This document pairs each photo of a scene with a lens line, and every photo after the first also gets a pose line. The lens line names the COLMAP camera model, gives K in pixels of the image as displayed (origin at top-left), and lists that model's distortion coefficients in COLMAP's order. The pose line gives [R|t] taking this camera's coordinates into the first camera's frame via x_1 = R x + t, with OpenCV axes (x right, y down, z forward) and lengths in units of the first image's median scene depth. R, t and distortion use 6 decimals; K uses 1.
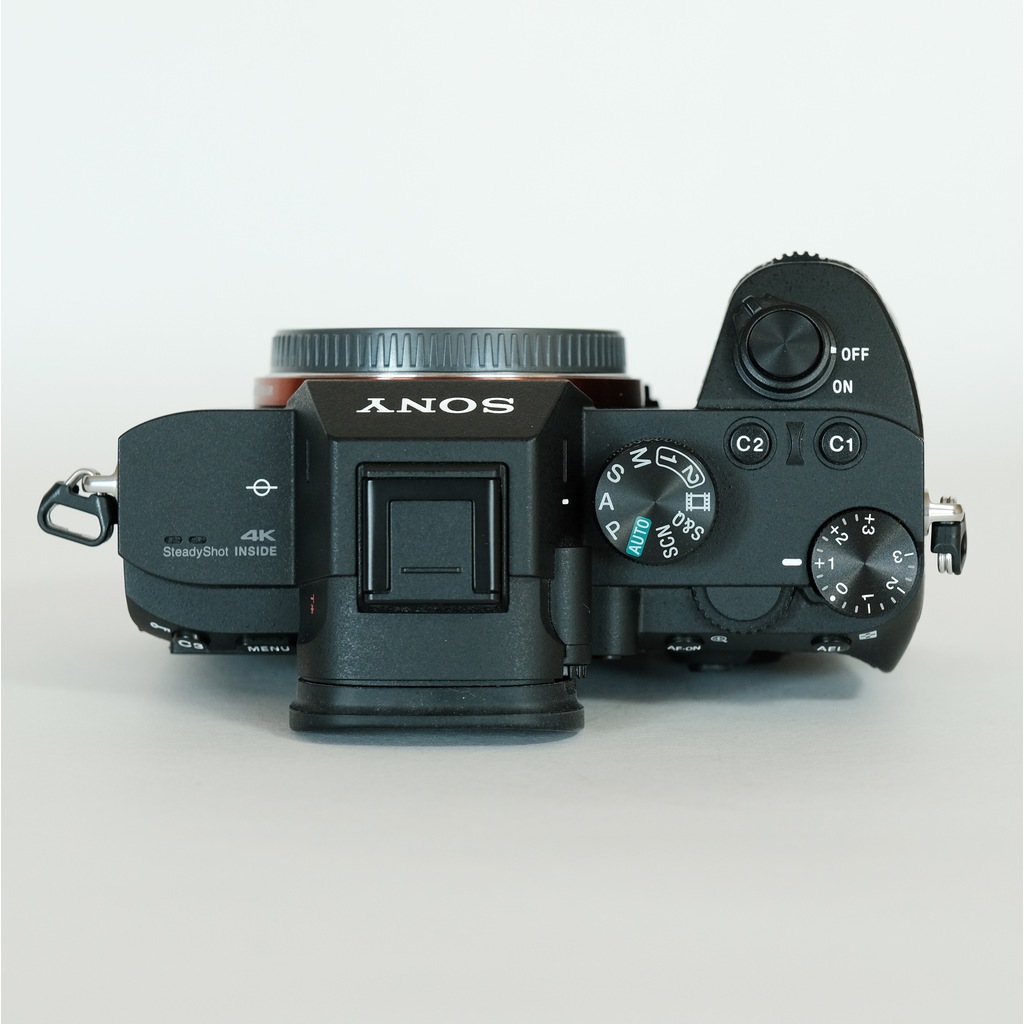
lens RADIAL K [[4997.7, 0, 512.4], [0, 4997.7, 517.5], [0, 0, 1]] dist [0.396900, 0.000000]
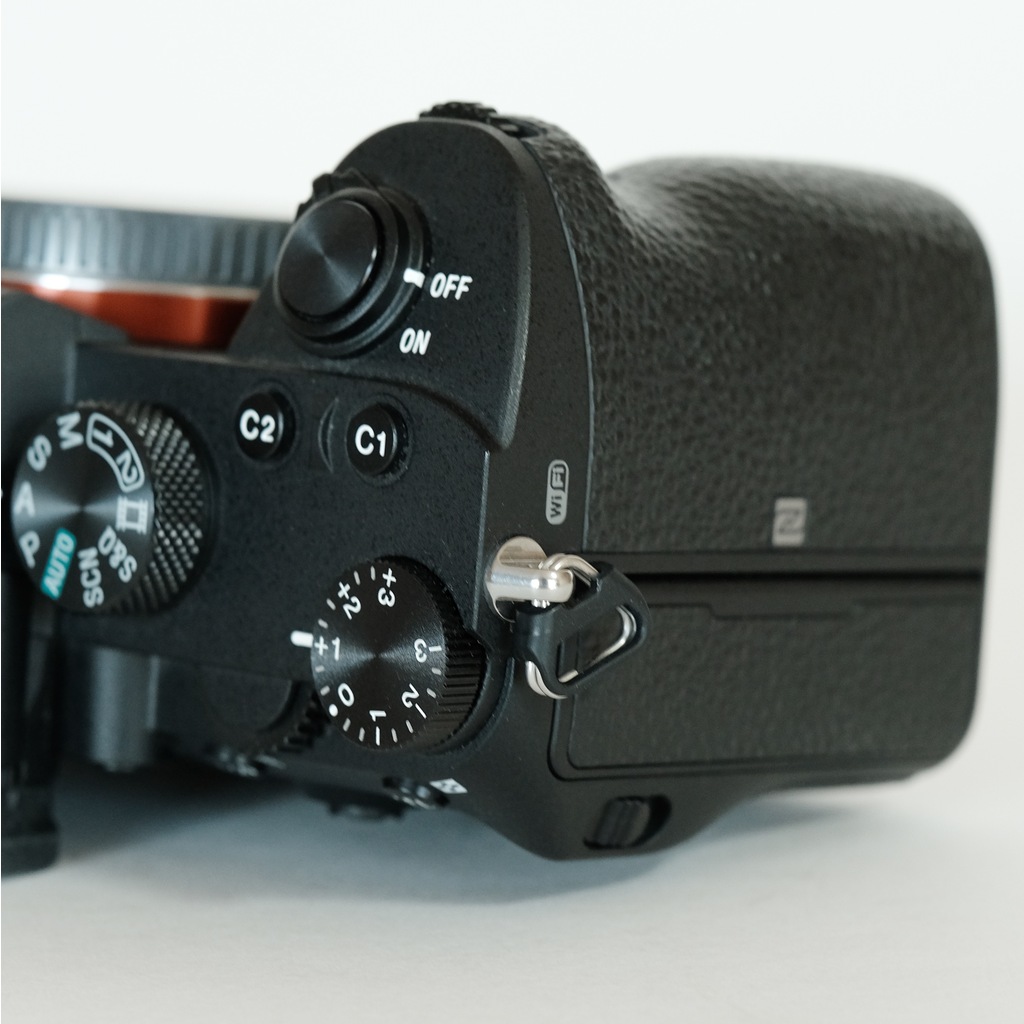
lens RADIAL K [[4997.7, 0, 511.0], [0, 4997.7, 512.8], [0, 0, 1]] dist [0.396900, 0.000000]
pose [[0.764869, 0.100629, -0.636278, 0.438092], [-0.097011, 0.994453, 0.040659, -0.031117], [0.636840, 0.030627, 0.770388, 0.576203]]
